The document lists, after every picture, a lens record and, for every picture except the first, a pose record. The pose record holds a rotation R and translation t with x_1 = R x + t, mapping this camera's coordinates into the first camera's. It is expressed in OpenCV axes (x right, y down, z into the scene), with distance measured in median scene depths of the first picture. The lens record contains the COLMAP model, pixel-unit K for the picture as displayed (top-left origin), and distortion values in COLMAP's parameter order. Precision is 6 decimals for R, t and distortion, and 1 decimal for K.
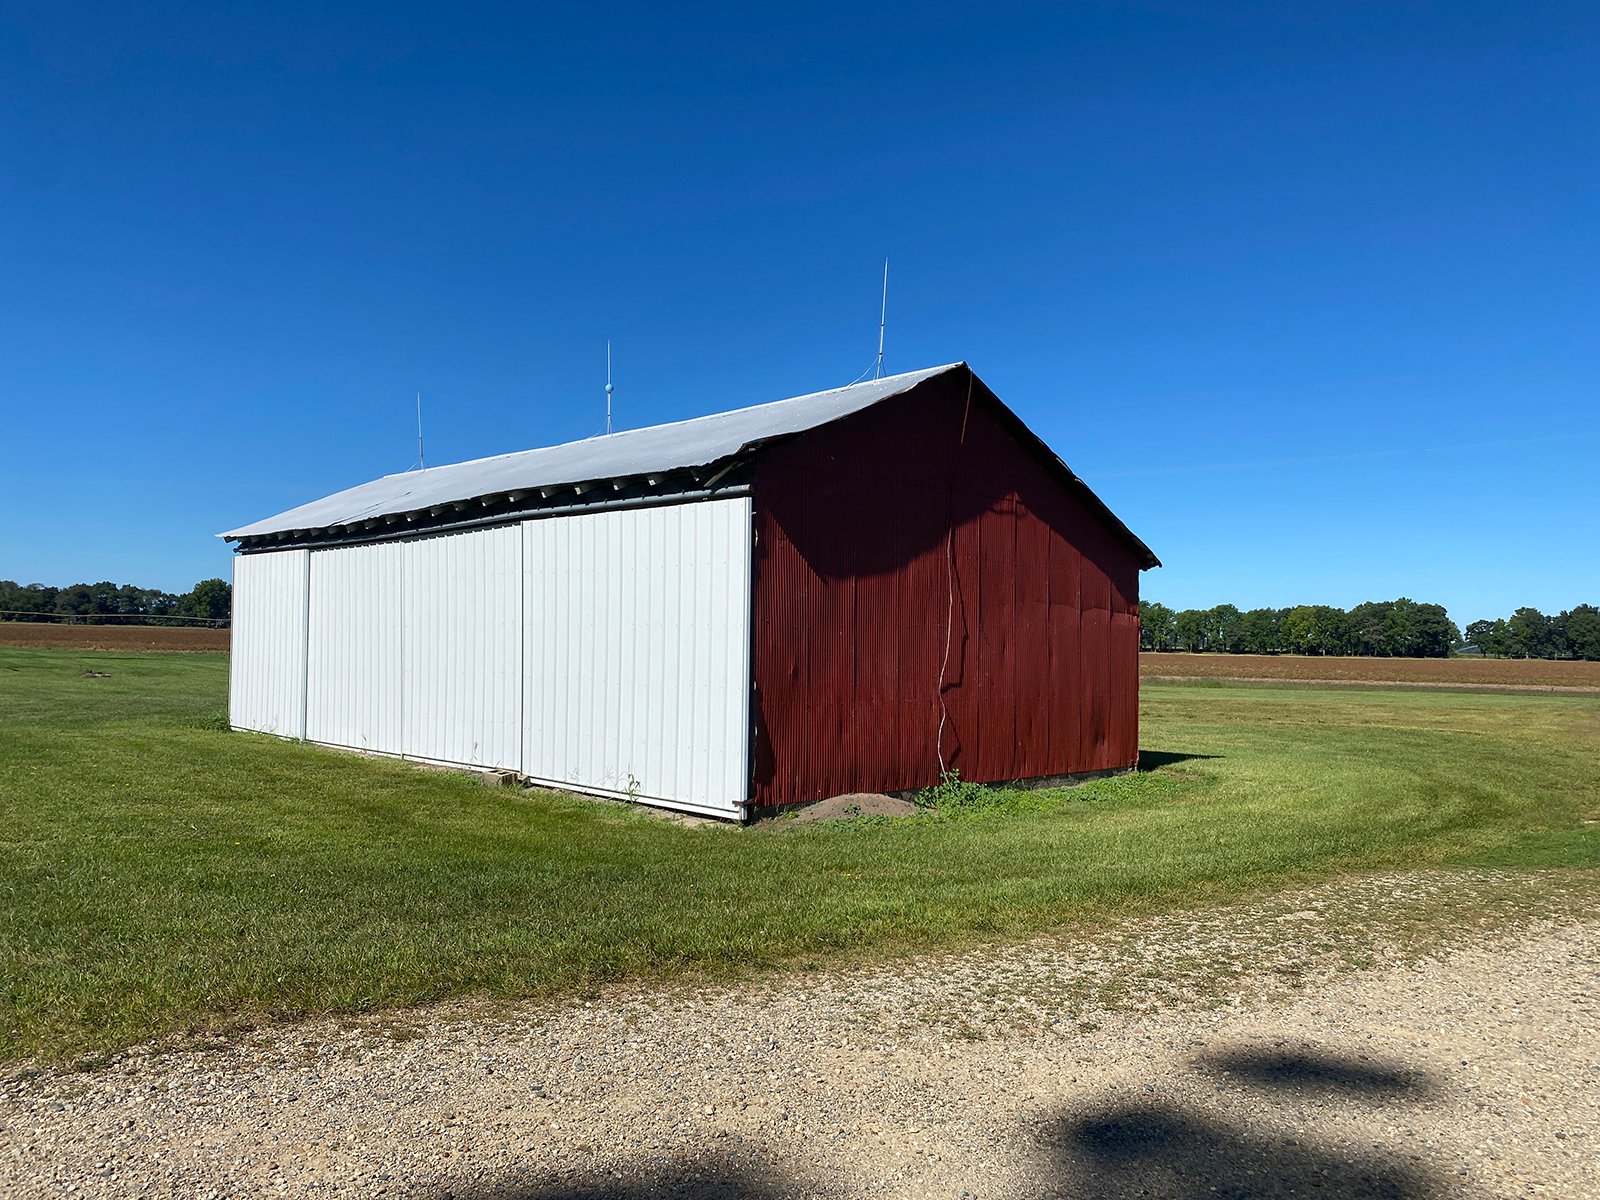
lens RADIAL K [[1227.1, 0, 800.0], [0, 1227.1, 600.0], [0, 0, 1]] dist [0.004059, -0.009386]
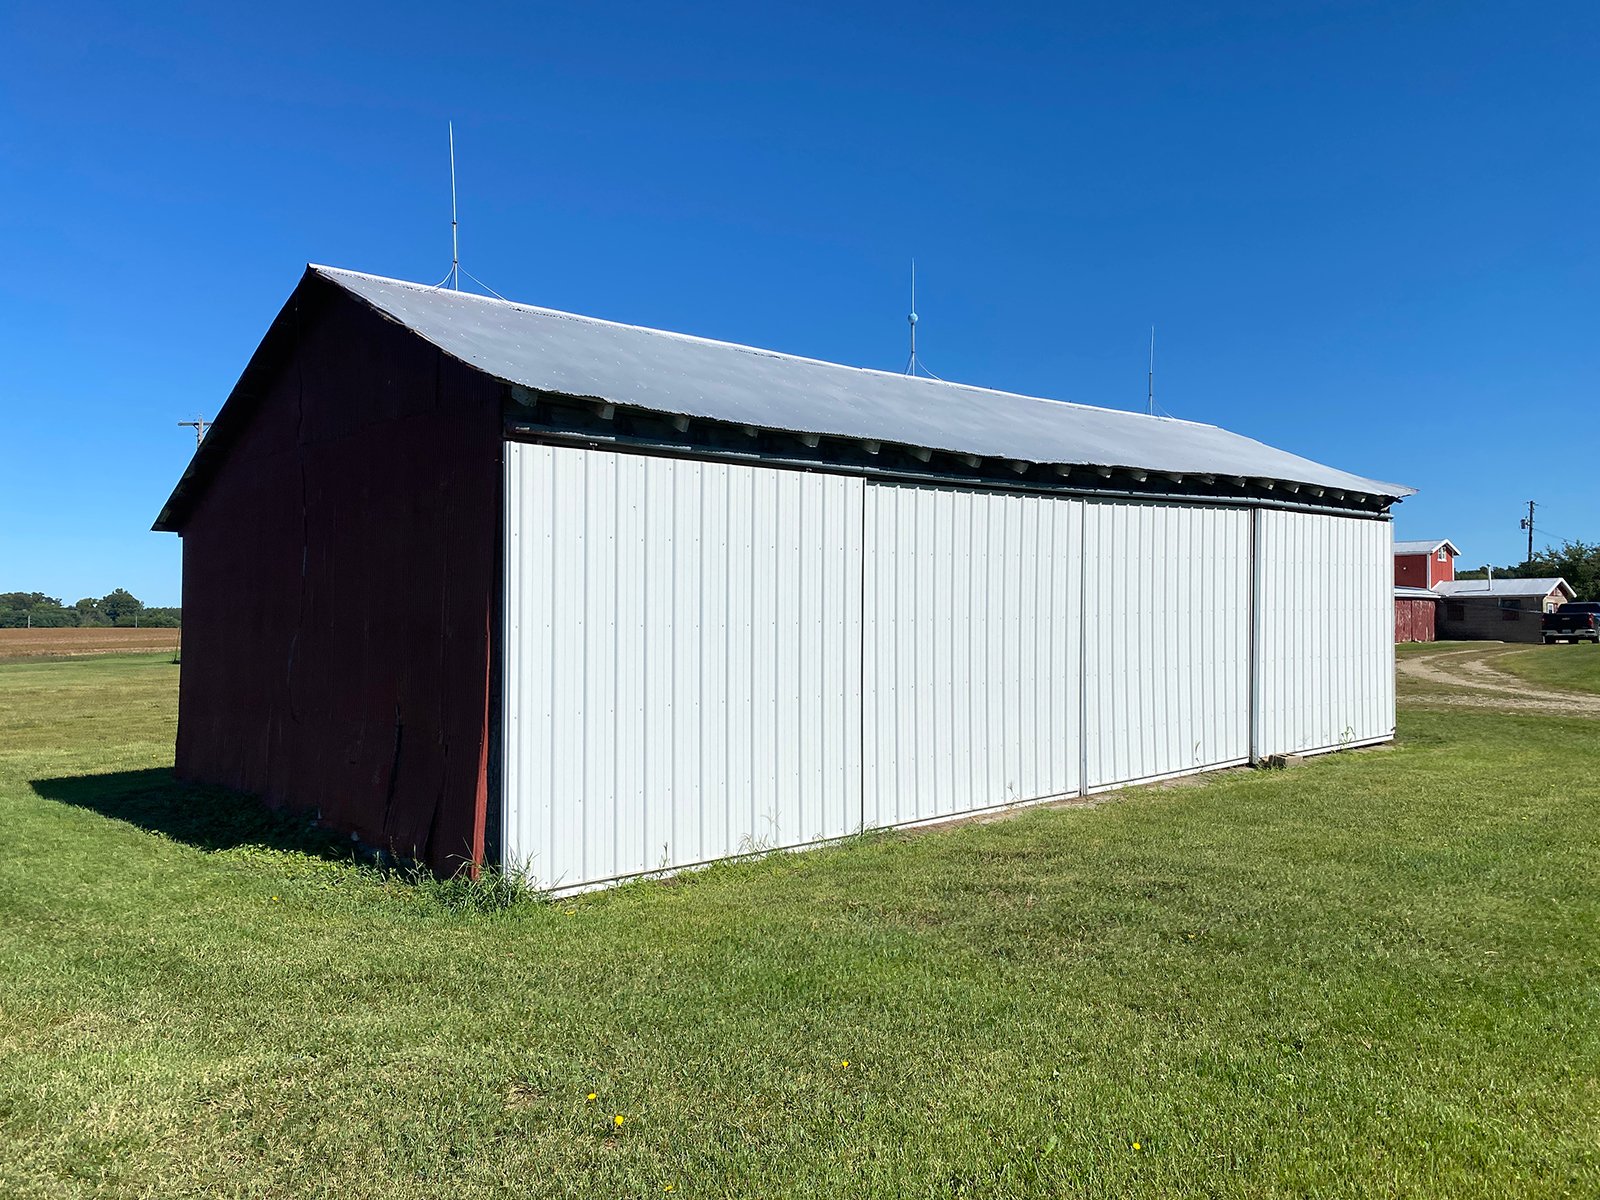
lens RADIAL K [[1227.1, 0, 800.0], [0, 1227.1, 600.0], [0, 0, 1]] dist [0.004059, -0.009386]
pose [[0.050033, 0.005471, 0.998733, -0.956970], [-0.012867, 0.999906, -0.004833, 0.016056], [-0.998665, -0.012609, 0.050099, 1.010498]]
